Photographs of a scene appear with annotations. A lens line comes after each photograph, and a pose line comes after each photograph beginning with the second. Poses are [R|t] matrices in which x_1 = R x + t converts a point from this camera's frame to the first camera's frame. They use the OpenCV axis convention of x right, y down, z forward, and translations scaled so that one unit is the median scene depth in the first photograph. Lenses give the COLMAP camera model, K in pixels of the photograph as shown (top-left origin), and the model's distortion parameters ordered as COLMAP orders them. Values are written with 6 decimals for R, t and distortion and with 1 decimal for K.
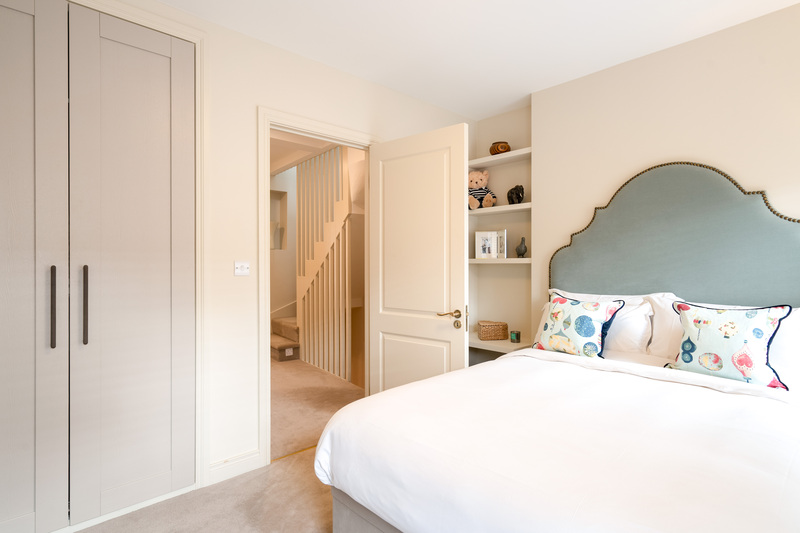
lens RADIAL K [[404.6, 0, 397.1], [0, 404.6, 264.7], [0, 0, 1]] dist [-0.016201, -0.000569]
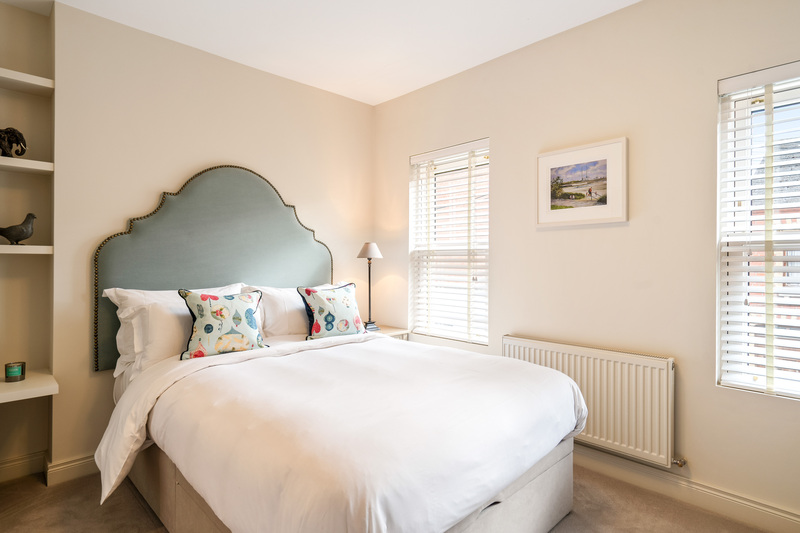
lens RADIAL K [[427.5, 0, 398.1], [0, 427.5, 265.7], [0, 0, 1]] dist [0.004809, 0.001041]
pose [[-0.020608, -0.005499, 0.999773, -0.700461], [-0.001205, 0.999984, 0.005475, 0.019250], [-0.999787, -0.001092, -0.020615, 0.791247]]
